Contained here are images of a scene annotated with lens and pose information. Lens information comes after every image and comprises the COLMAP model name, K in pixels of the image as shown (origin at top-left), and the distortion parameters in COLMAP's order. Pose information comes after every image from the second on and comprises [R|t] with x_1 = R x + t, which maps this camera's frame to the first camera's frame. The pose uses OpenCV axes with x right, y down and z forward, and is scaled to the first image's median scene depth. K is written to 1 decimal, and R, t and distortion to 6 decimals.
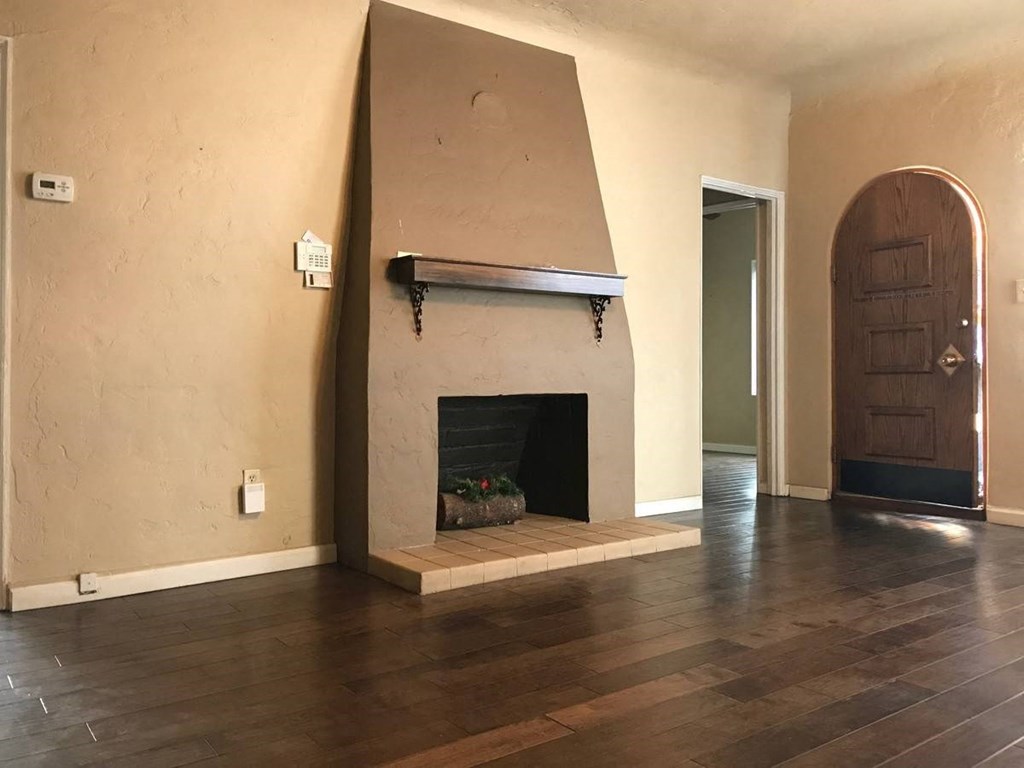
lens RADIAL K [[850.0, 0, 512.1], [0, 850.0, 381.9], [0, 0, 1]] dist [0.031417, -0.015625]
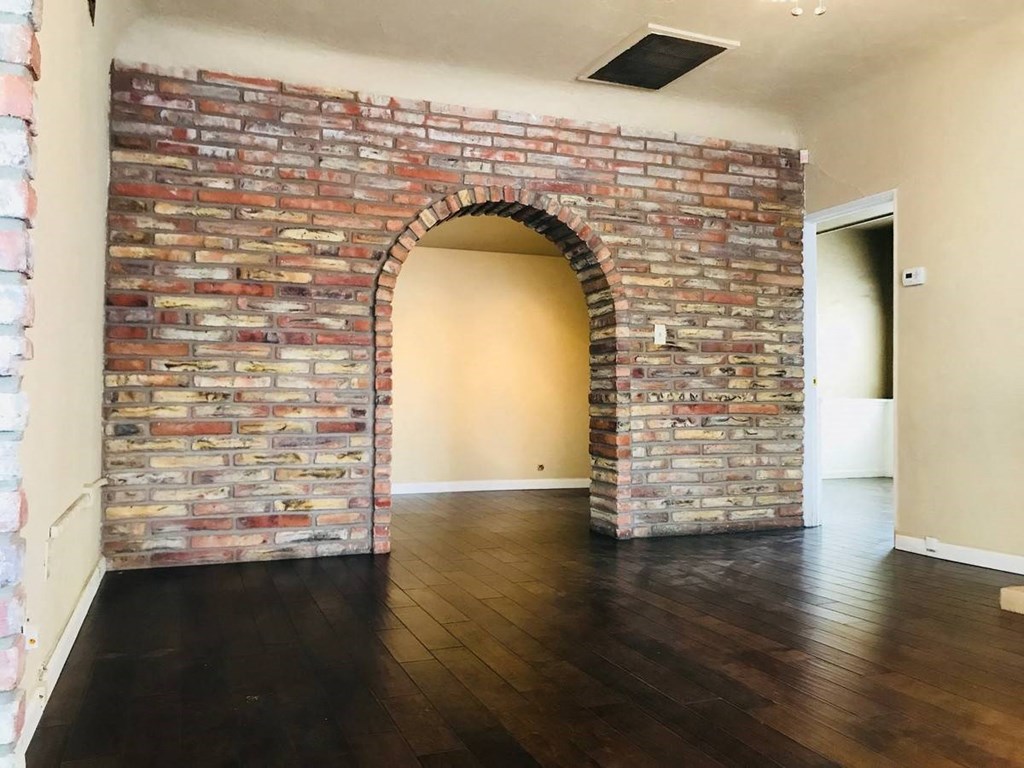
lens RADIAL K [[850.0, 0, 512.7], [0, 850.0, 379.7], [0, 0, 1]] dist [0.031417, -0.015625]
pose [[-0.256434, -0.022672, -0.966296, 1.118783], [-0.008756, 0.999738, -0.021133, -0.005217], [0.966522, 0.003042, -0.256565, 0.711431]]
